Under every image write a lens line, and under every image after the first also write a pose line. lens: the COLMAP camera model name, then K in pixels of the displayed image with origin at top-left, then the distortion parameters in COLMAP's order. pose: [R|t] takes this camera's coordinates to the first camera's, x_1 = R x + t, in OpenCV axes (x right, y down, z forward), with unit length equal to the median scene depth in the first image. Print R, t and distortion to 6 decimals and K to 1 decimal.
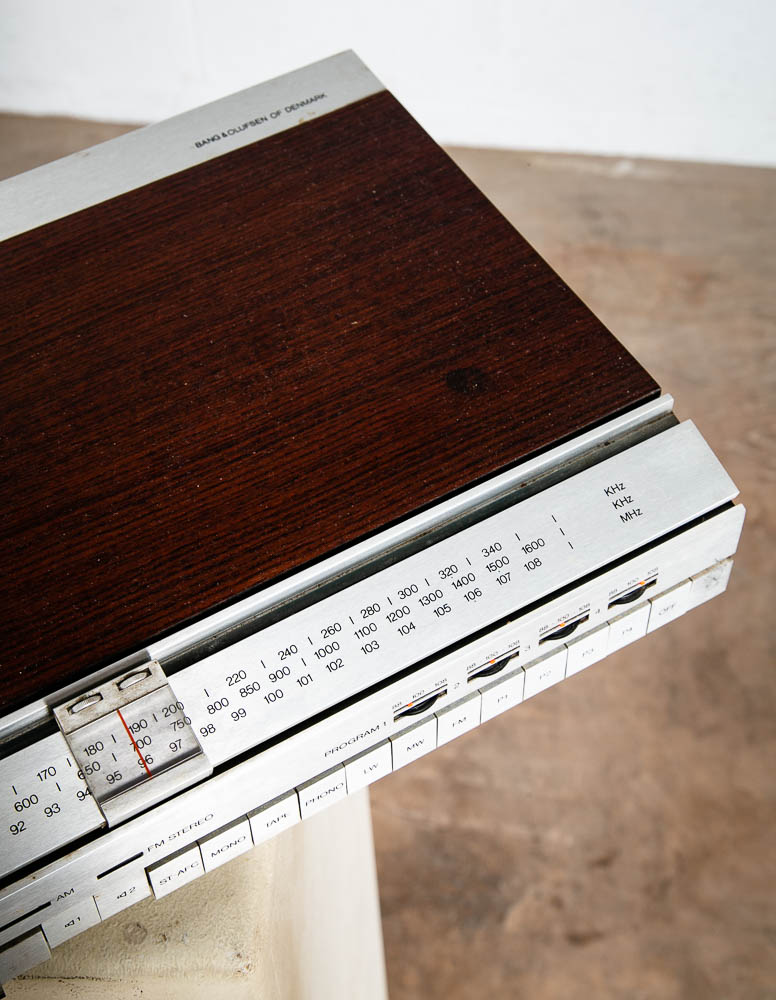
lens RADIAL K [[1661.5, 0, 387.8], [0, 1661.5, 411.4], [0, 0, 1]] dist [0.102169, 0.207300]
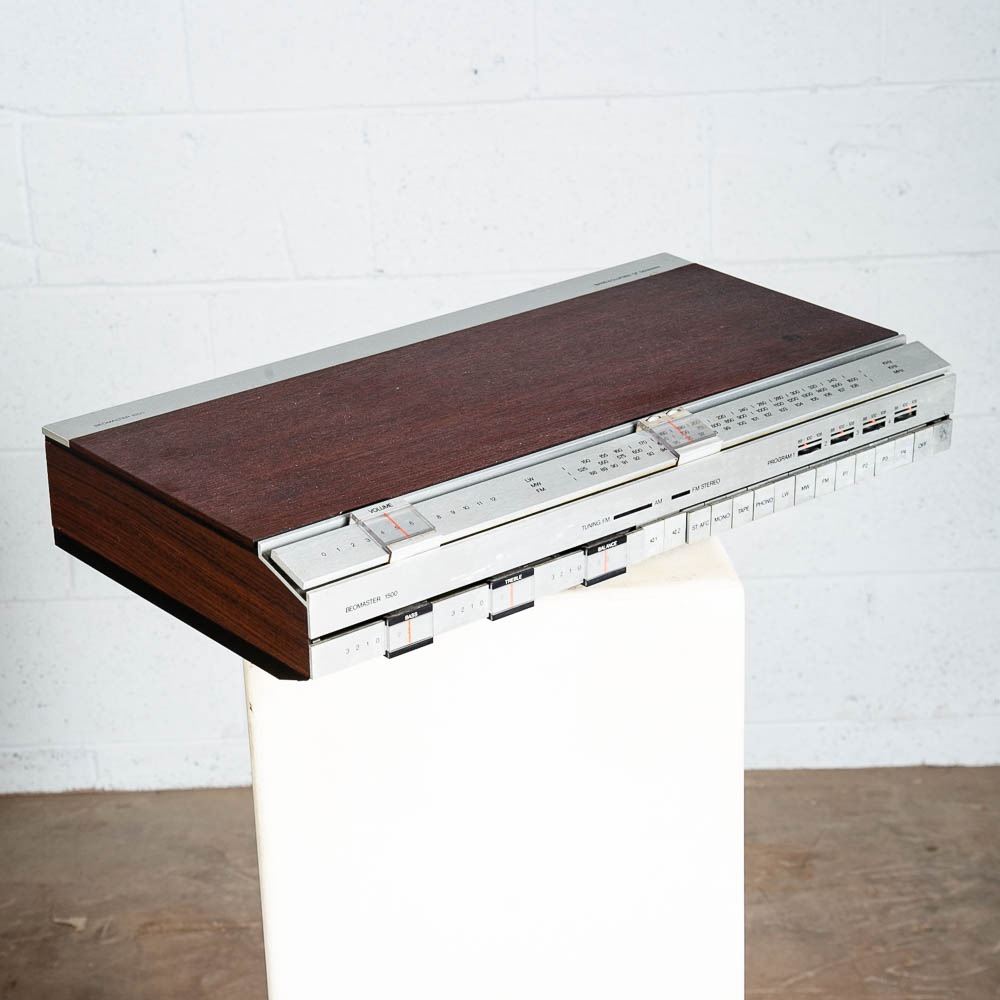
lens RADIAL K [[2588.0, 0, 503.2], [0, 2588.0, 562.0], [0, 0, 1]] dist [0.213848, -0.755750]
pose [[0.987216, -0.055040, 0.149585, -0.729285], [0.114675, 0.897074, -0.426741, 1.427652], [-0.110701, 0.438439, 0.891917, -1.438816]]
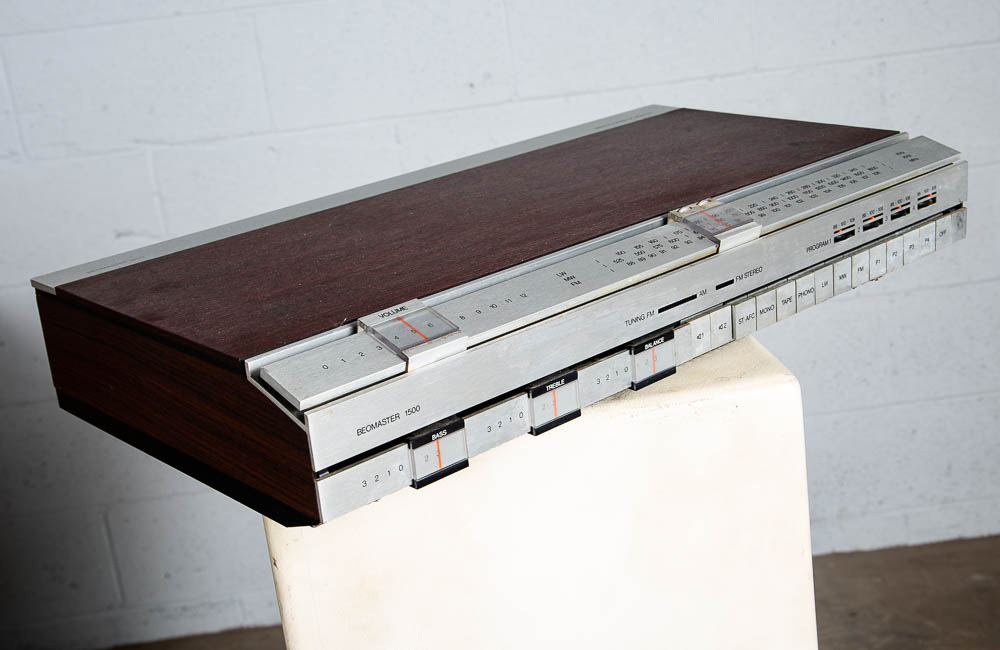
lens RADIAL K [[1412.2, 0, 534.8], [0, 1412.2, 302.6], [0, 0, 1]] dist [0.059435, 0.053767]
pose [[0.975816, -0.125880, 0.178713, -0.561735], [0.202175, 0.830596, -0.518879, 0.917730], [-0.083122, 0.542462, 0.835958, -0.199148]]
